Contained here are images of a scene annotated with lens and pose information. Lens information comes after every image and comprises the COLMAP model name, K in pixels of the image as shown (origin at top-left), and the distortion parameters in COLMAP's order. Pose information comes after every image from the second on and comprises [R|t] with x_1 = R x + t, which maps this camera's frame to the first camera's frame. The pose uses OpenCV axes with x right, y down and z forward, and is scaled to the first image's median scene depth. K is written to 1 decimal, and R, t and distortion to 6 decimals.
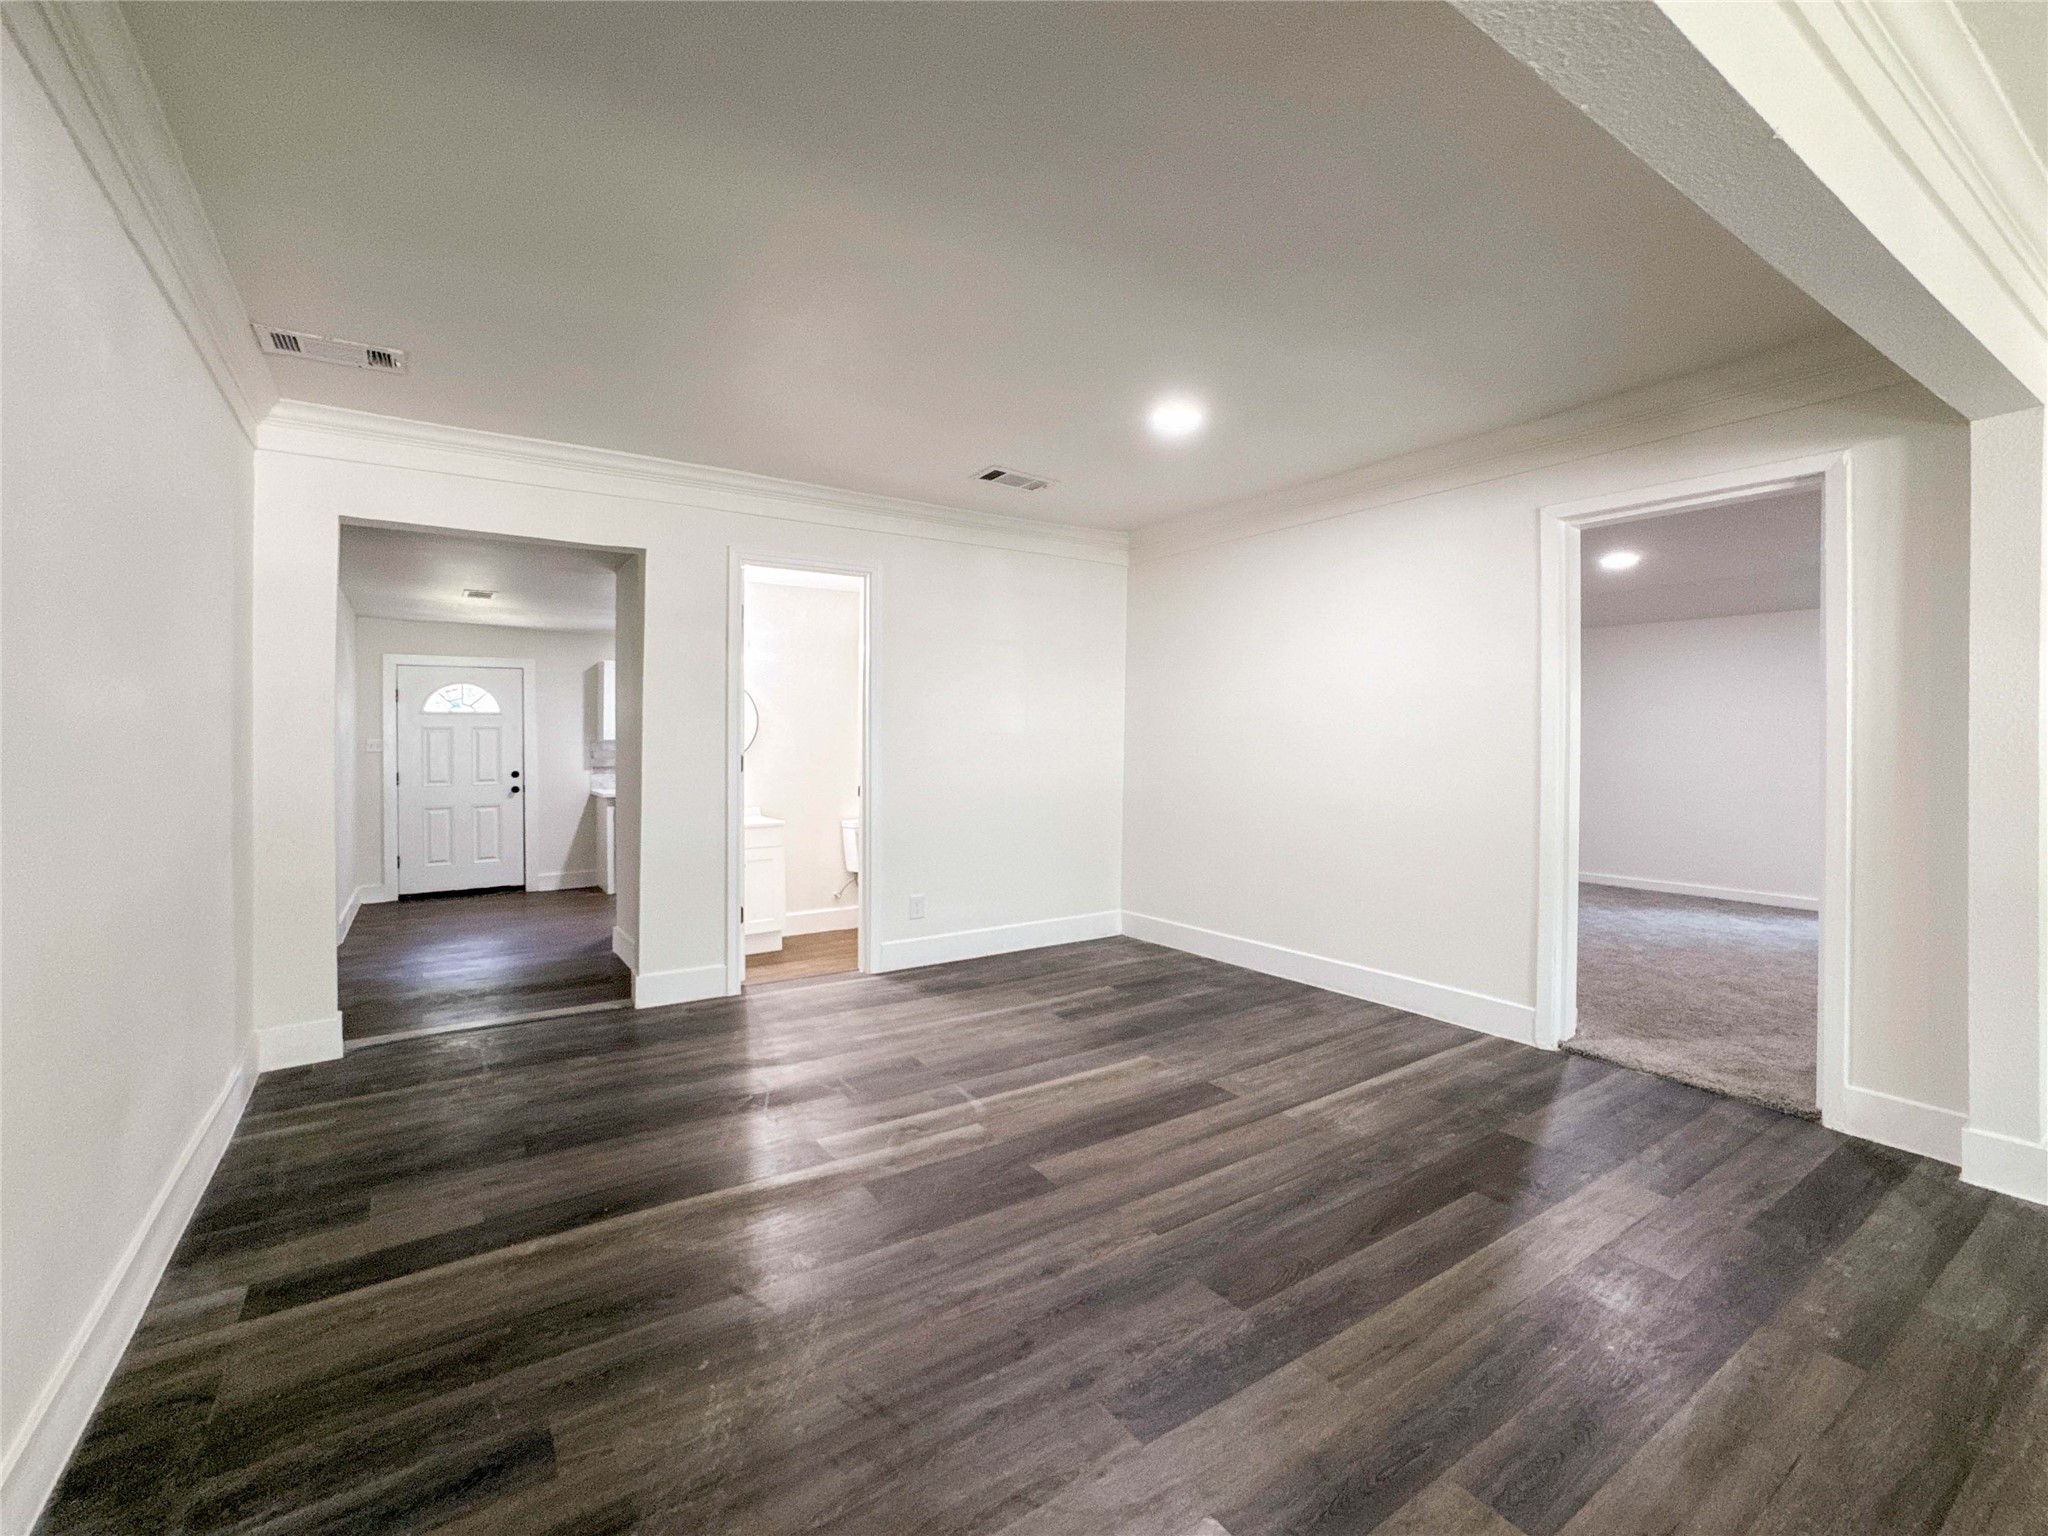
lens RADIAL K [[832.1, 0, 983.3], [0, 832.1, 740.3], [0, 0, 1]] dist [-0.011569, 0.005445]
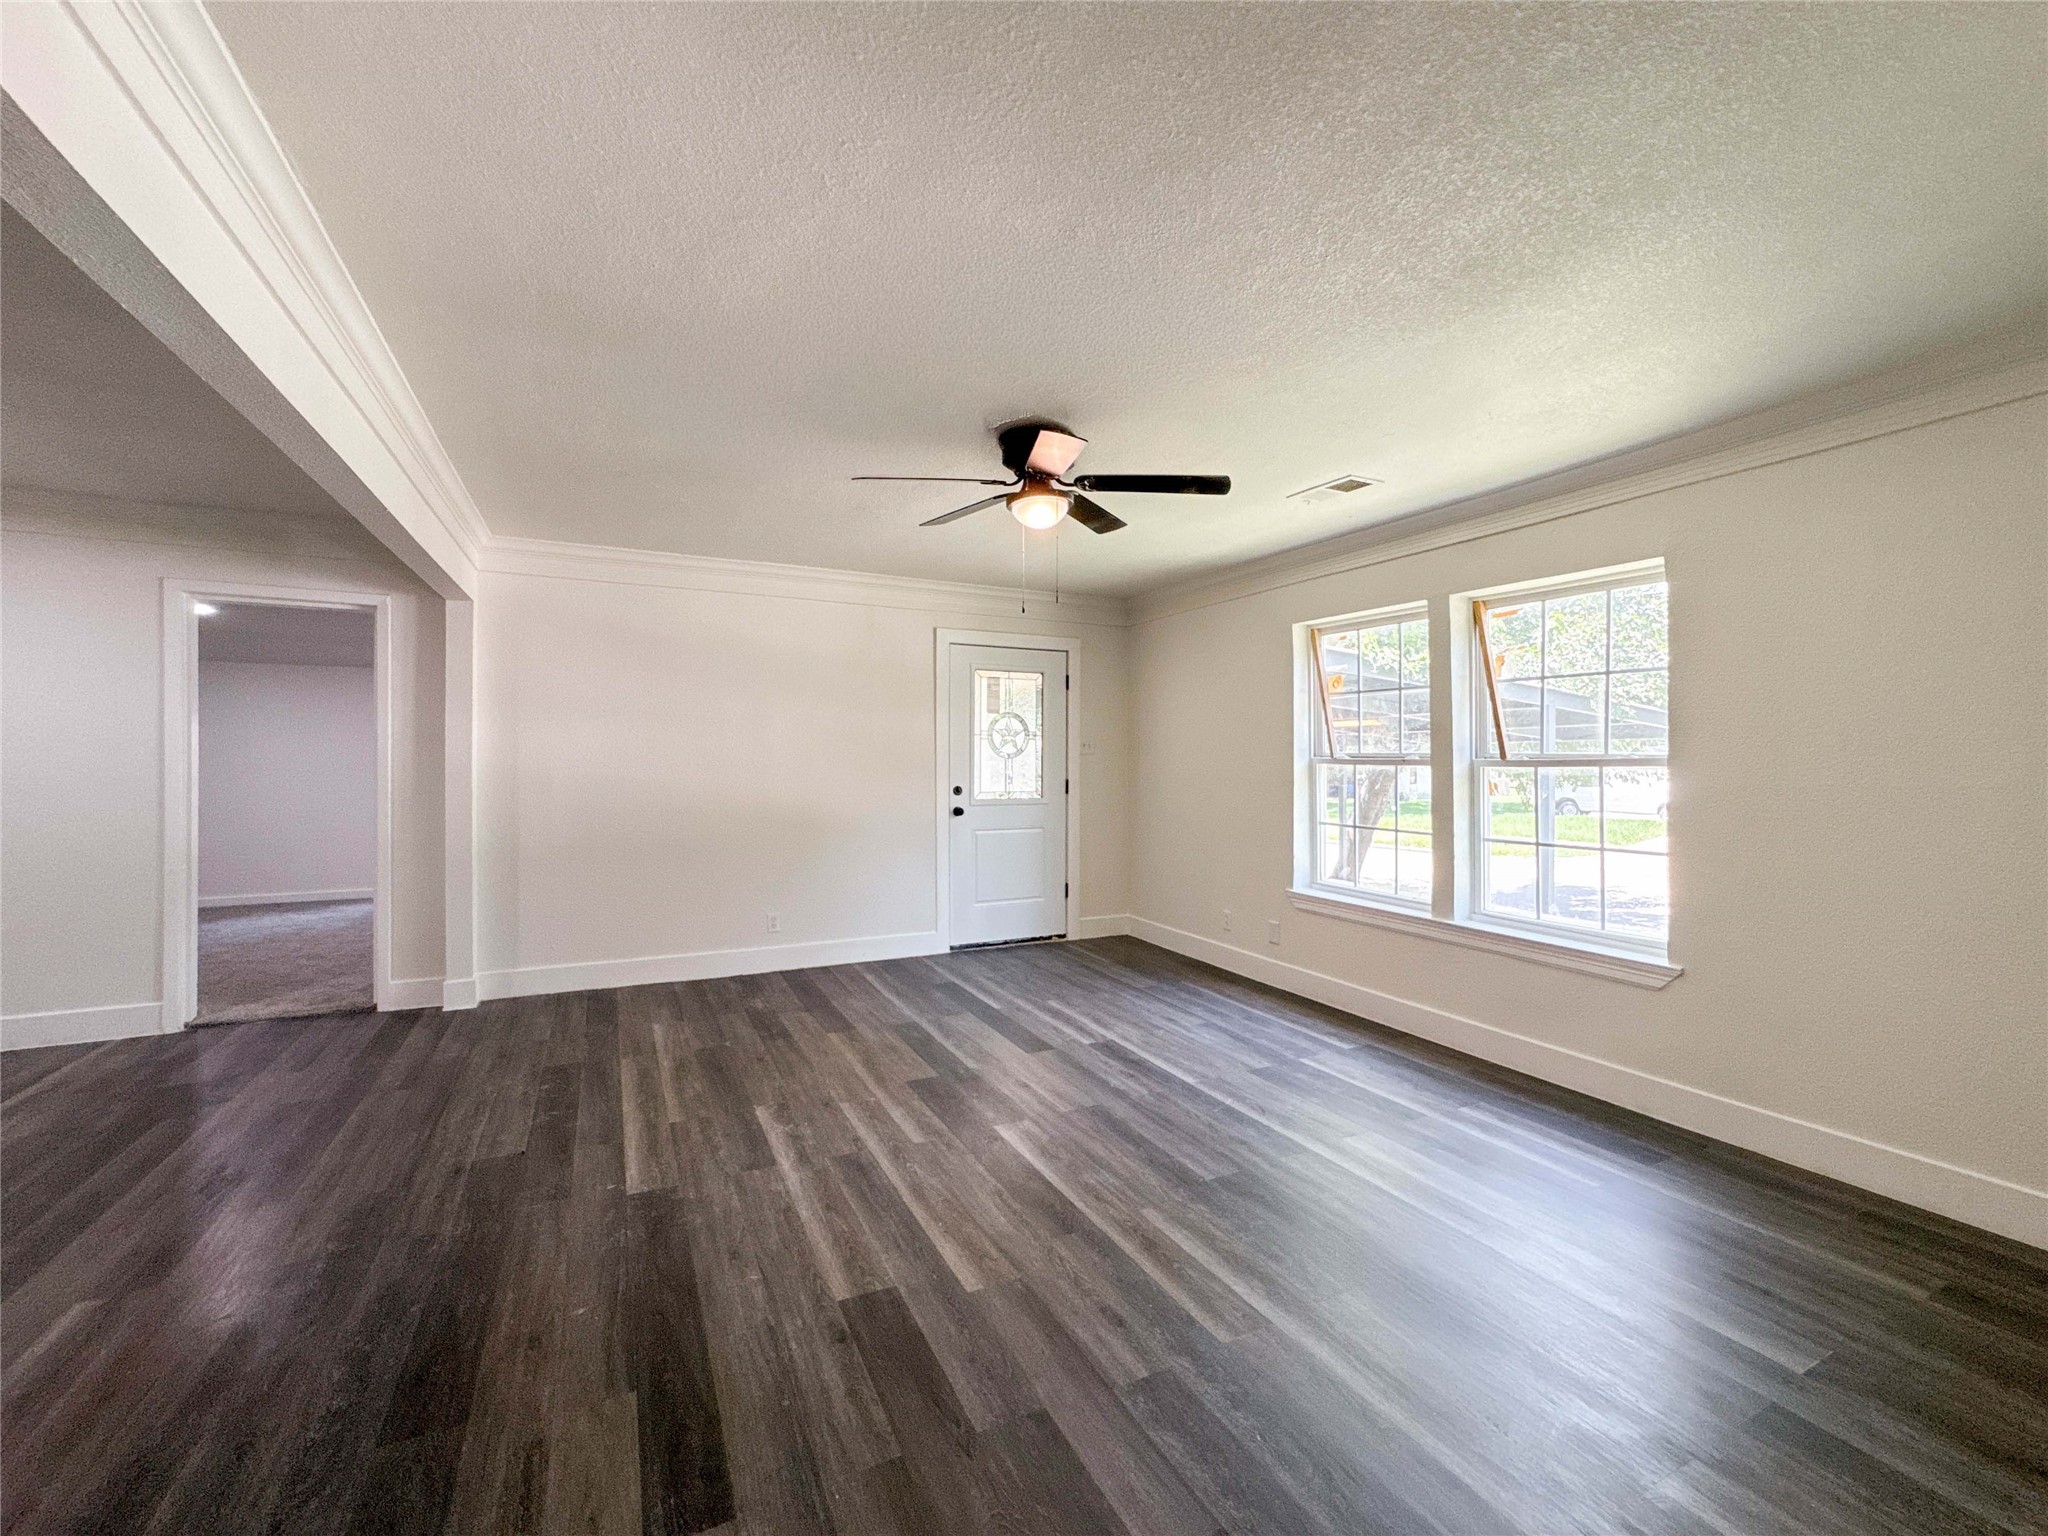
lens RADIAL K [[864.7, 0, 1036.3], [0, 864.7, 763.1], [0, 0, 1]] dist [-0.048959, 0.022442]
pose [[0.082906, -0.004516, 0.996547, -0.534344], [-0.002717, 0.999985, 0.004758, -0.033915], [-0.996554, -0.003102, 0.082893, -0.429866]]
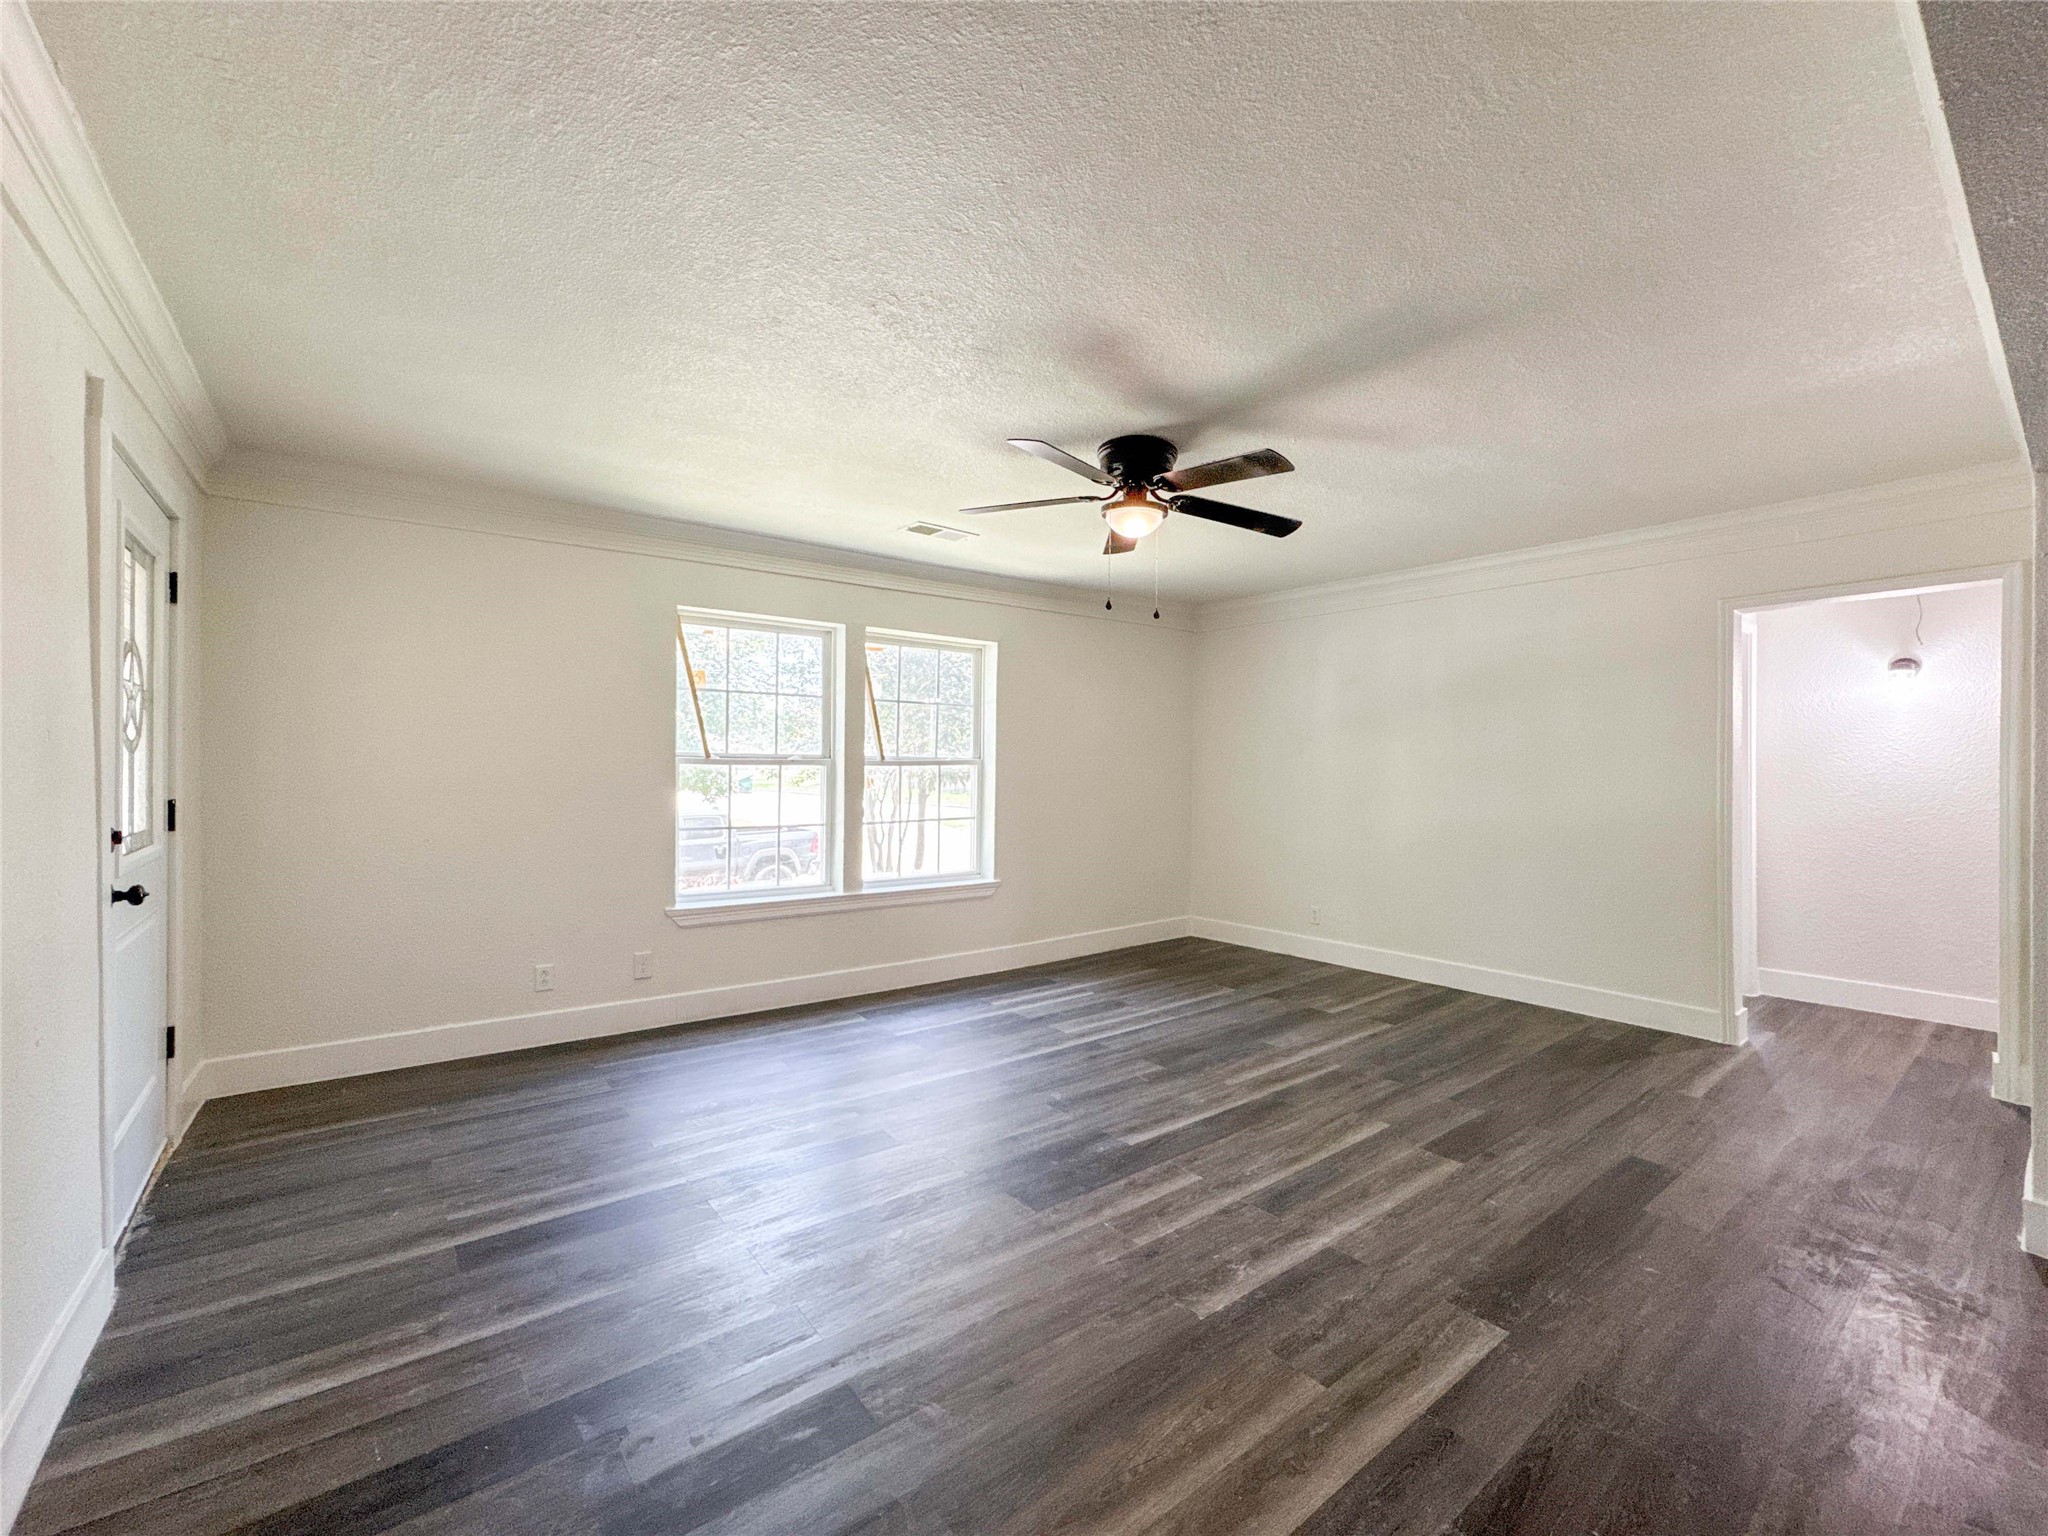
lens RADIAL K [[828.4, 0, 987.3], [0, 828.4, 768.2], [0, 0, 1]] dist [-0.046420, 0.017612]
pose [[-0.997411, -0.003917, -0.071799, 0.871322], [-0.004282, 0.999979, 0.004931, -0.027878], [0.071778, 0.005226, -0.997407, 0.757927]]
